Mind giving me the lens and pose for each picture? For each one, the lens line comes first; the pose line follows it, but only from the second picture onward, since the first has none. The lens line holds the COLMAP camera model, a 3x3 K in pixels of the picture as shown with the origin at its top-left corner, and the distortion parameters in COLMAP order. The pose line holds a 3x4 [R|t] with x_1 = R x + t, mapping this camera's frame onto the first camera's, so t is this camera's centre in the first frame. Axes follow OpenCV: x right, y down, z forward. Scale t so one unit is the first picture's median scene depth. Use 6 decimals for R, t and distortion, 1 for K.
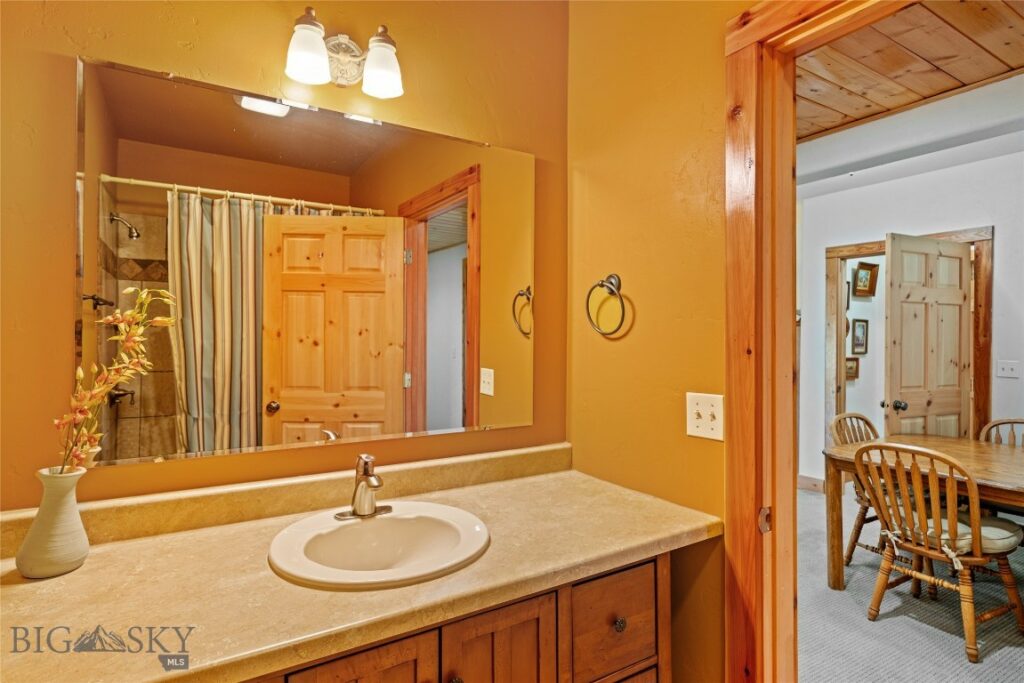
lens RADIAL K [[538.0, 0, 497.7], [0, 538.0, 337.4], [0, 0, 1]] dist [-0.004099, -0.000769]
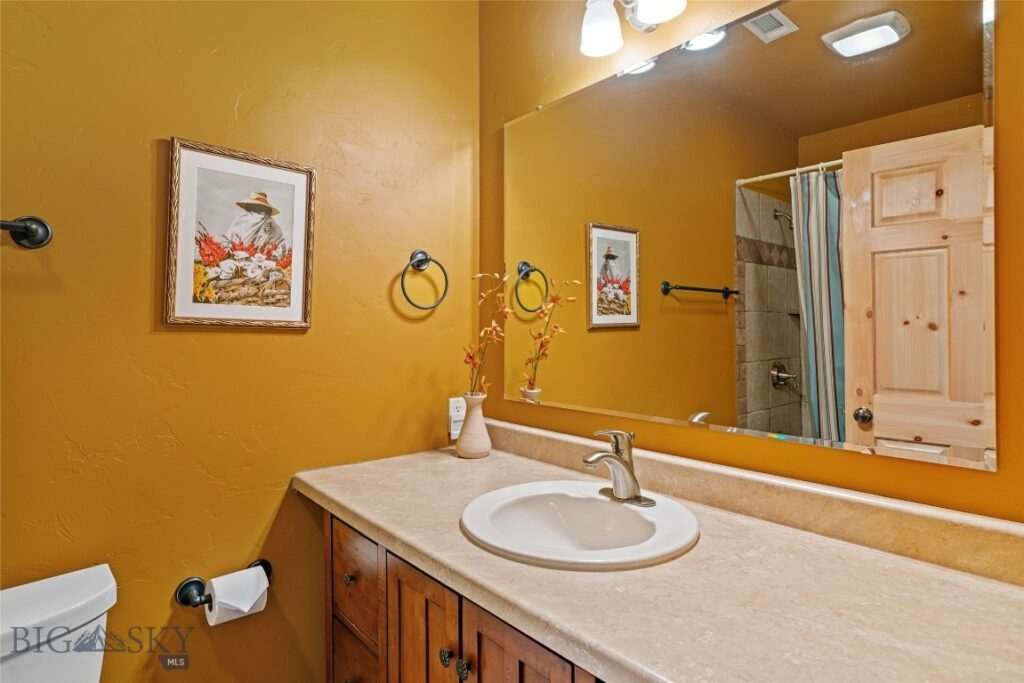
lens RADIAL K [[538.0, 0, 497.7], [0, 538.0, 337.4], [0, 0, 1]] dist [-0.004099, -0.000769]
pose [[0.160167, -0.007958, -0.987058, 0.469454], [-0.018133, 0.999775, -0.011003, 0.072517], [0.986923, 0.019661, 0.159987, 0.550268]]
